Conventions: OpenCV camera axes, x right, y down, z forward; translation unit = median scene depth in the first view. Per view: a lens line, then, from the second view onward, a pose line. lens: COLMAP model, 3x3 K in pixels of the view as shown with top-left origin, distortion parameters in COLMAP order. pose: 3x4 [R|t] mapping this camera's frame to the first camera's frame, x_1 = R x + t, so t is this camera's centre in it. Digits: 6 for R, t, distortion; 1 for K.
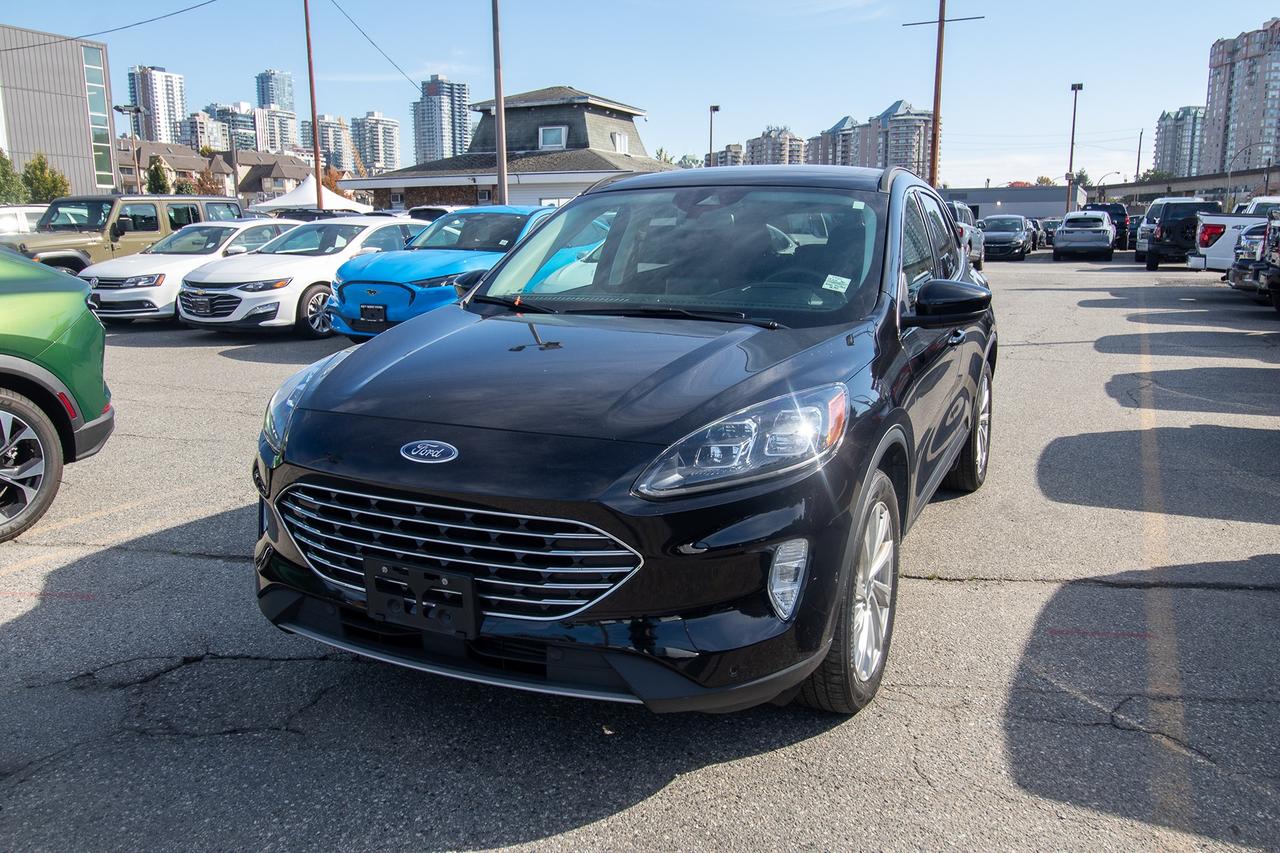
lens RADIAL K [[1012.9, 0, 646.2], [0, 1012.9, 423.5], [0, 0, 1]] dist [0.014185, -0.006895]
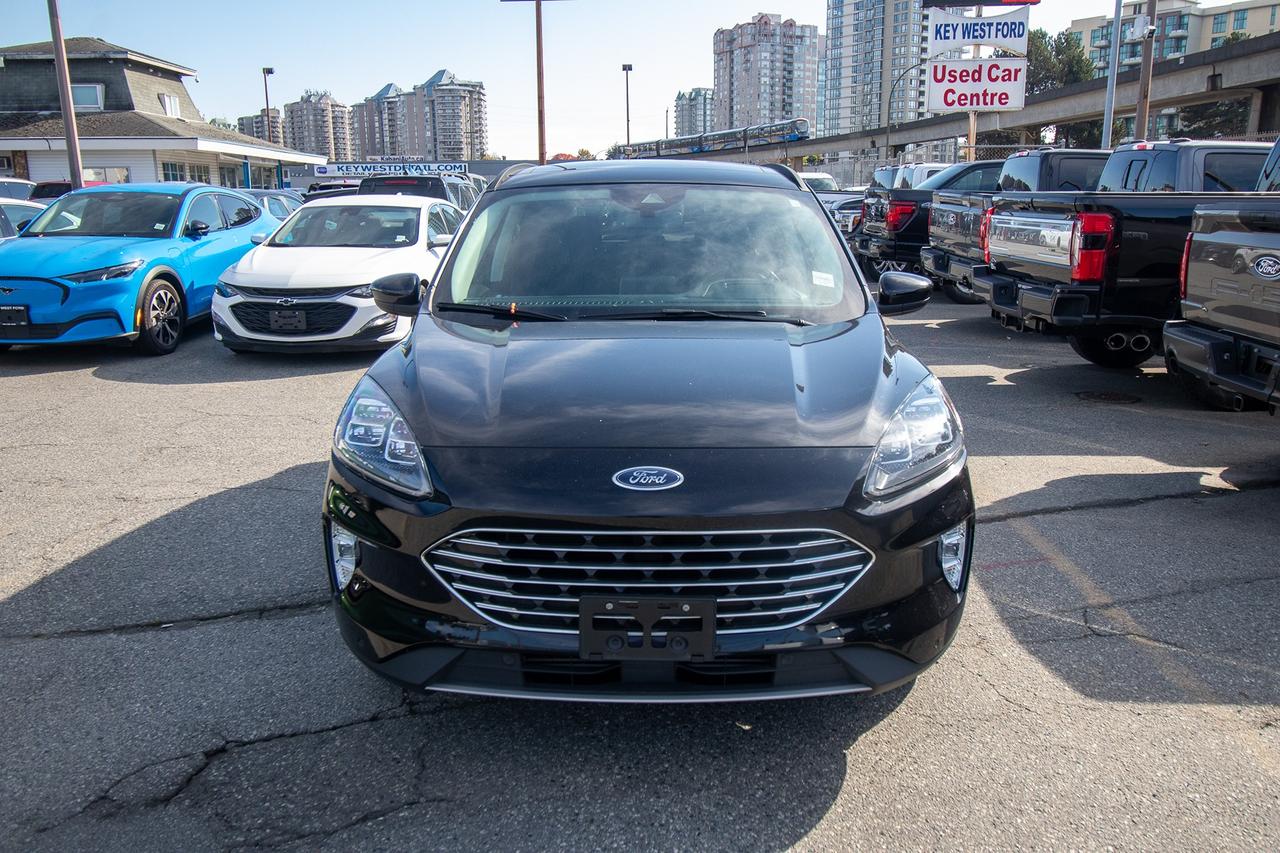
lens RADIAL K [[1012.9, 0, 643.6], [0, 1012.9, 426.7], [0, 0, 1]] dist [0.014185, -0.006895]
pose [[0.911425, -0.094852, 0.400383, -0.292472], [0.082231, 0.995426, 0.048629, -0.033404], [-0.403165, -0.011398, 0.915056, 0.057042]]
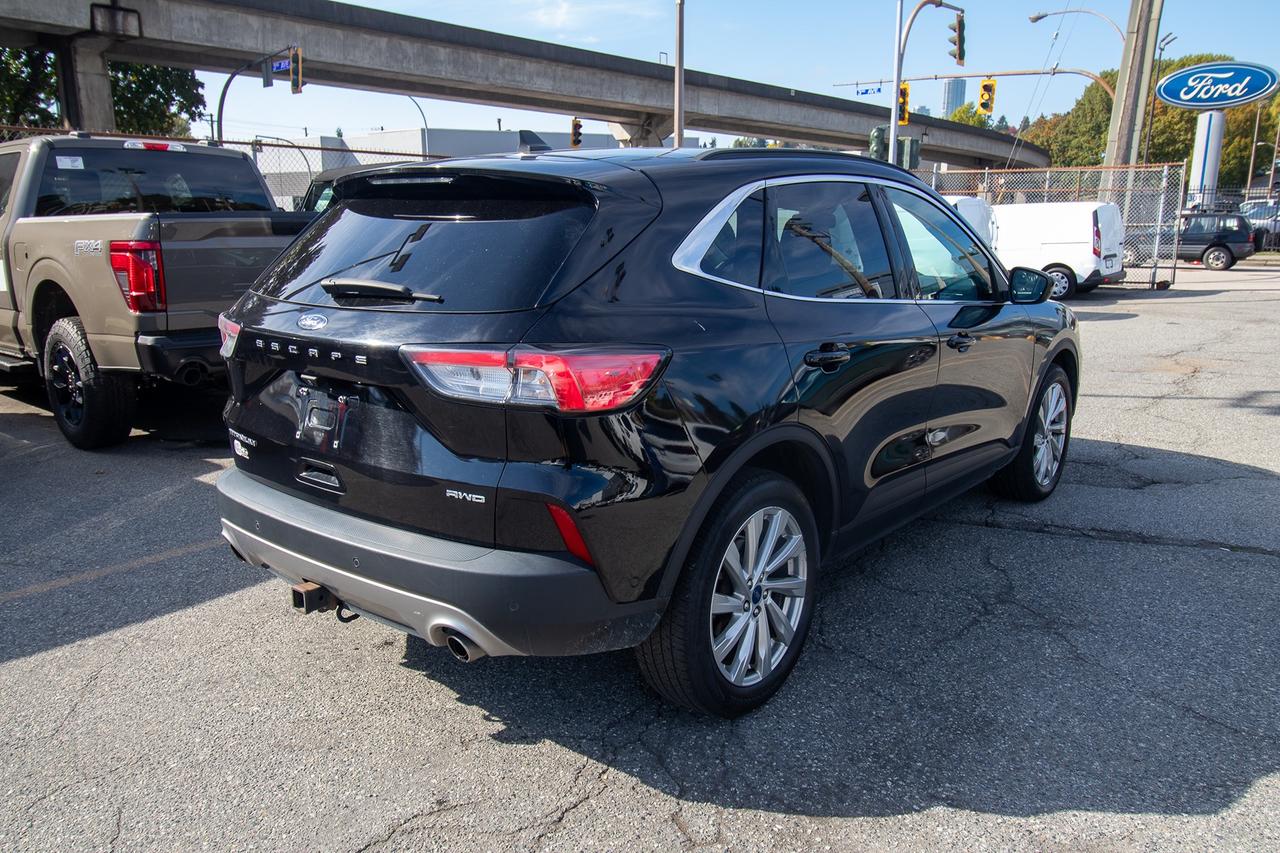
lens RADIAL K [[900.1, 0, 640.3], [0, 900.1, 425.8], [0, 0, 1]] dist [0.008948, -0.003300]
pose [[-0.962574, -0.068075, 0.262330, -0.026578], [0.045954, 0.912927, 0.405527, -0.339412], [-0.267095, 0.402405, -0.875632, 1.669190]]
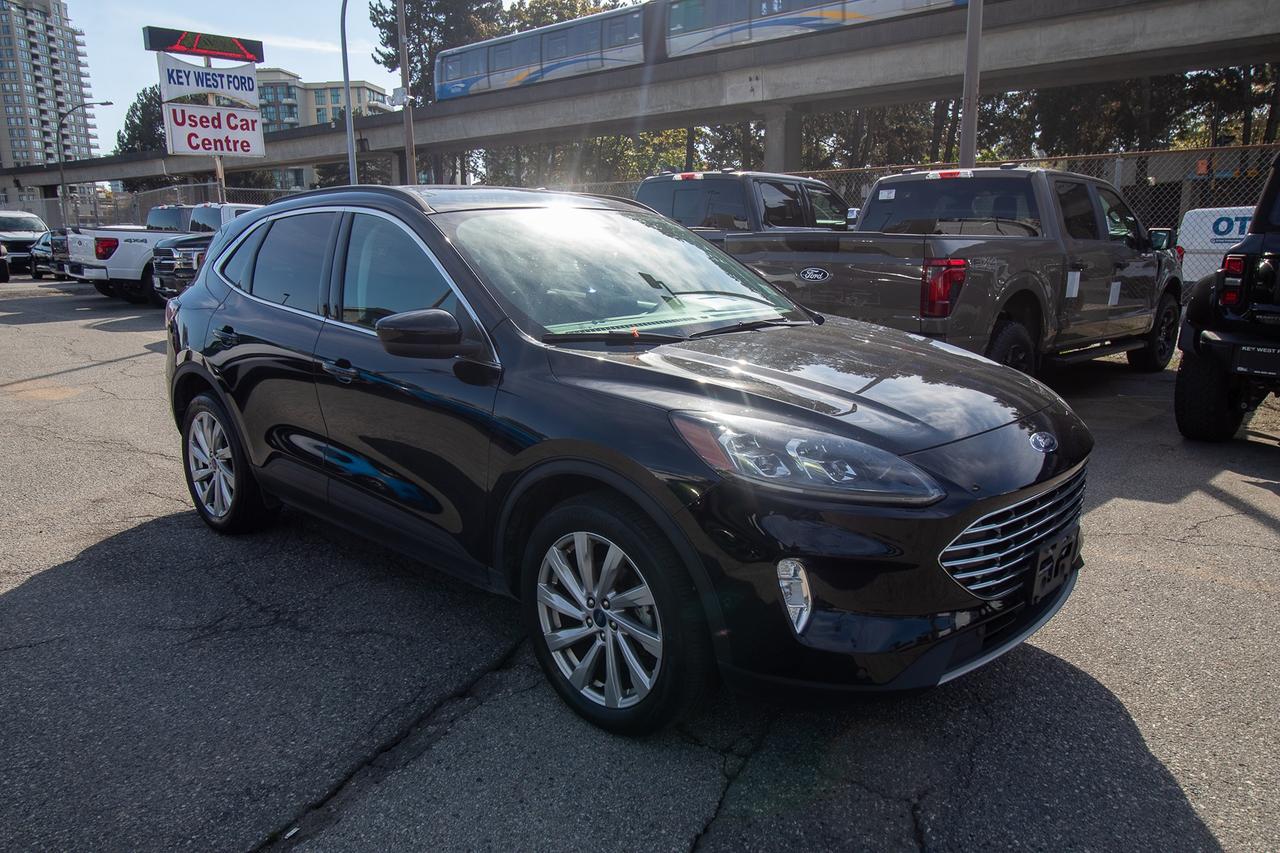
lens RADIAL K [[900.1, 0, 643.0], [0, 900.1, 428.1], [0, 0, 1]] dist [0.008948, -0.003300]
pose [[0.309825, -0.202900, 0.928892, -0.647128], [0.187734, 0.970786, 0.149434, -0.112949], [-0.932075, 0.128086, 0.338865, 0.524131]]
